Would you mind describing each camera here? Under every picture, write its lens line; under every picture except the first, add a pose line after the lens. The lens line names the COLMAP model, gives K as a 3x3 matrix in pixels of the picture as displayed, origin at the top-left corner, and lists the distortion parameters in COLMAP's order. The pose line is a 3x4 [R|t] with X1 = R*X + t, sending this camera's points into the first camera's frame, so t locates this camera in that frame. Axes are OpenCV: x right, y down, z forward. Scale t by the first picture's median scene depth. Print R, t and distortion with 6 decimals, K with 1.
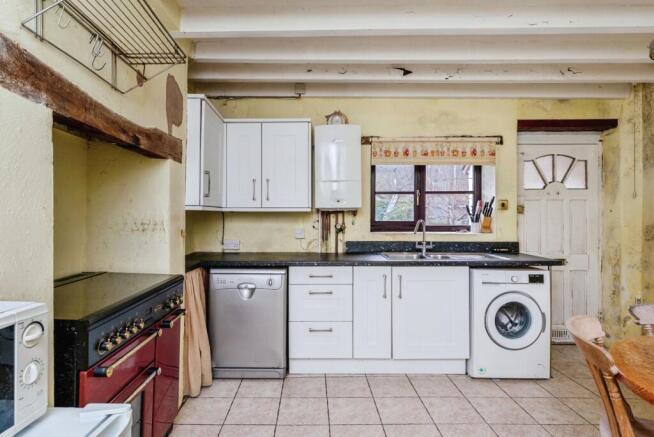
lens RADIAL K [[336.4, 0, 326.8], [0, 336.4, 211.3], [0, 0, 1]] dist [-0.004669, -0.000268]
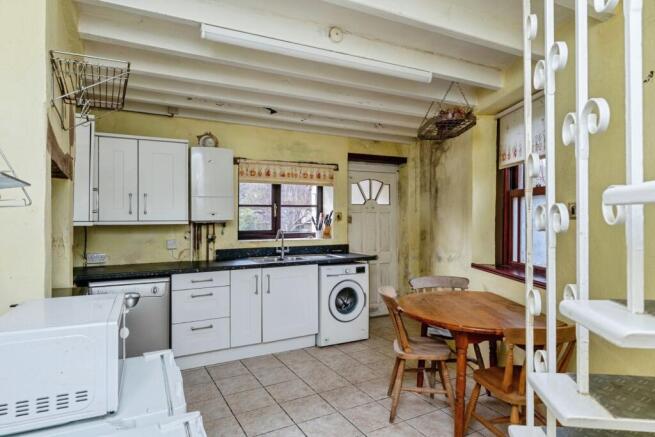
lens RADIAL K [[360.0, 0, 327.5], [0, 360.0, 218.5], [0, 0, 1]] dist [0.001061, 0.000012]
pose [[0.885833, -0.005337, 0.463973, -0.177133], [0.001278, 0.999958, 0.009062, -0.025838], [-0.464002, -0.007435, 0.885803, -0.243211]]
